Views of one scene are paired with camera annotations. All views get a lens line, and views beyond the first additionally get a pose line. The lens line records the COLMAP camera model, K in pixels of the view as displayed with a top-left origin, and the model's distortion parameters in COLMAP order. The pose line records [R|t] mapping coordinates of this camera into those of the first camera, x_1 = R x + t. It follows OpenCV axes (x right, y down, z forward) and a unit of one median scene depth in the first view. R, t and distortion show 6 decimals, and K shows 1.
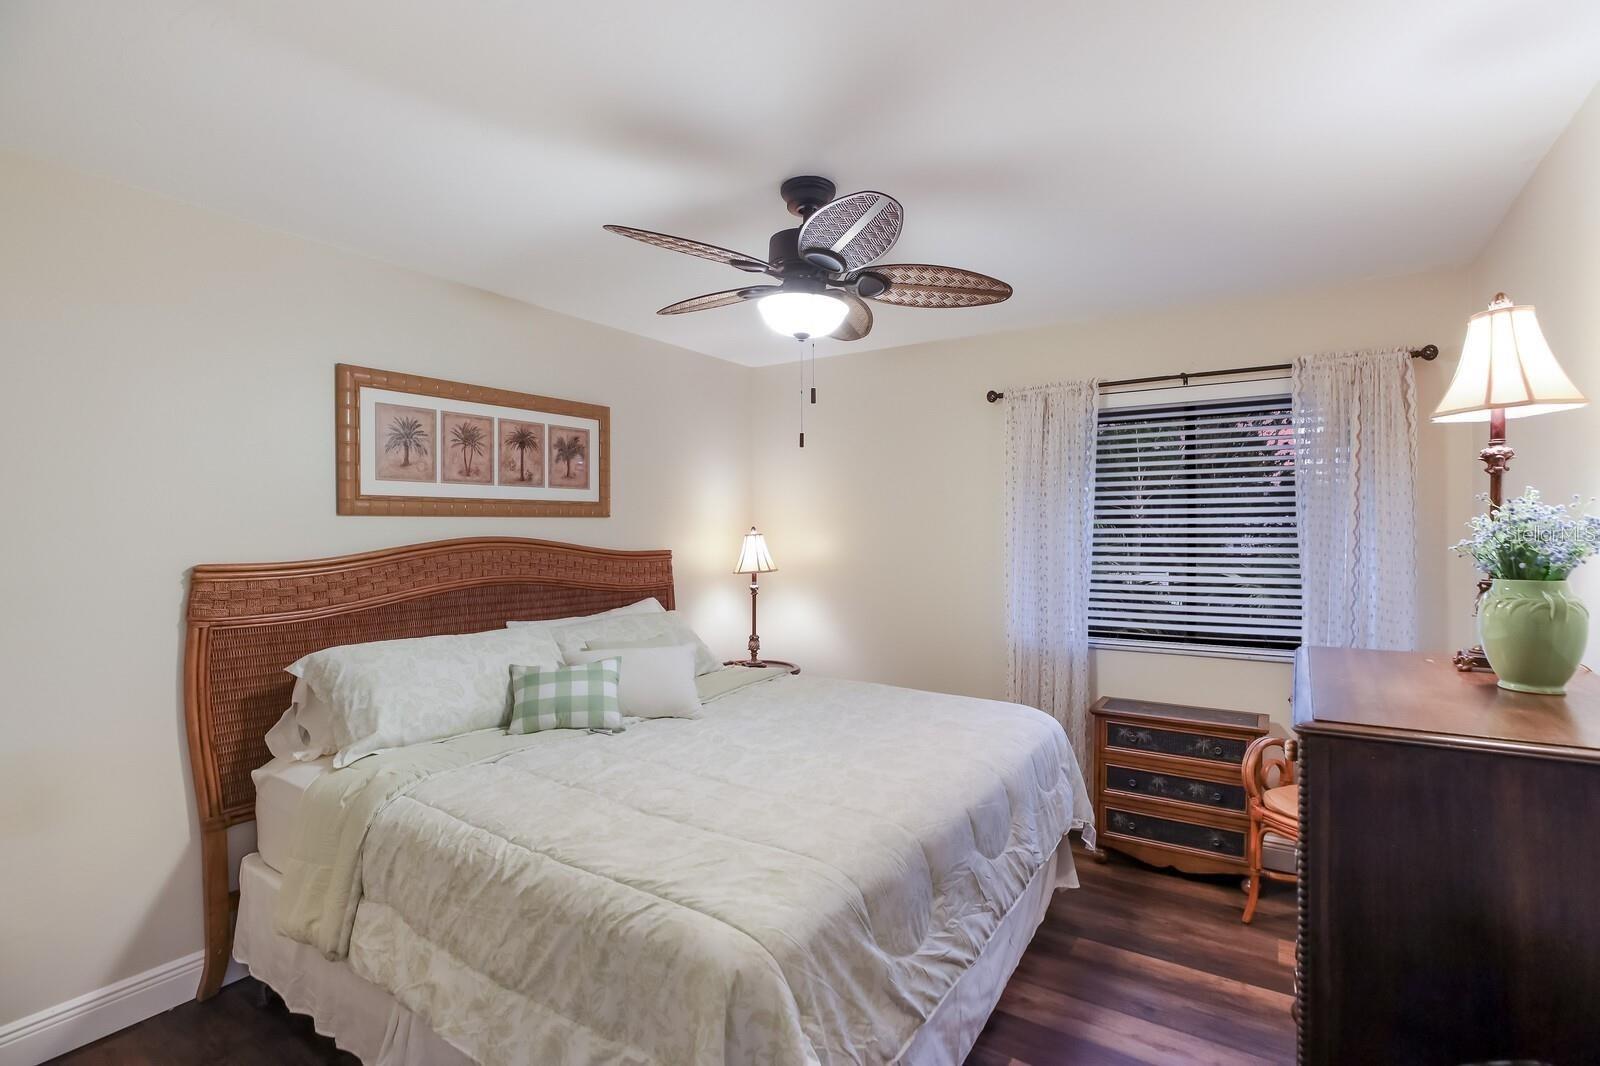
lens RADIAL K [[740.9, 0, 800.2], [0, 740.9, 531.9], [0, 0, 1]] dist [-0.025407, -0.000054]
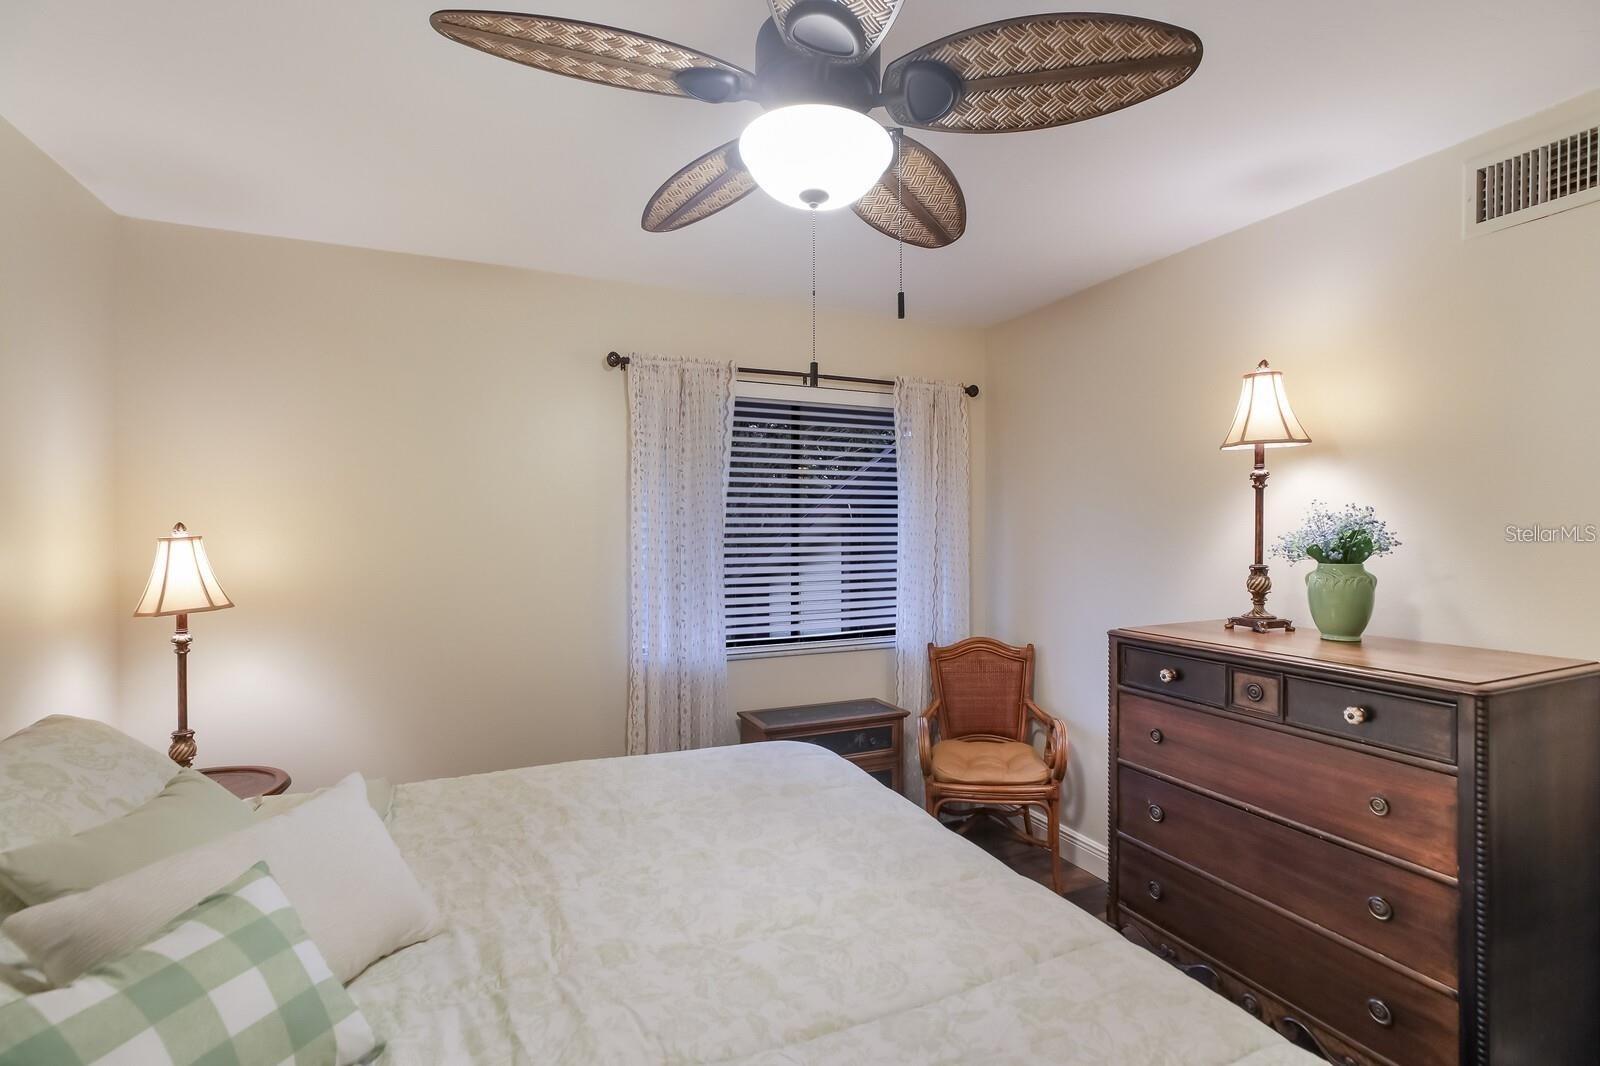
lens RADIAL K [[740.9, 0, 801.9], [0, 740.9, 538.0], [0, 0, 1]] dist [-0.025407, -0.000054]
pose [[0.545591, -0.009112, 0.838002, -0.316220], [0.002391, 0.999954, 0.009316, -0.000841], [-0.838048, -0.003079, 0.545588, 0.441599]]
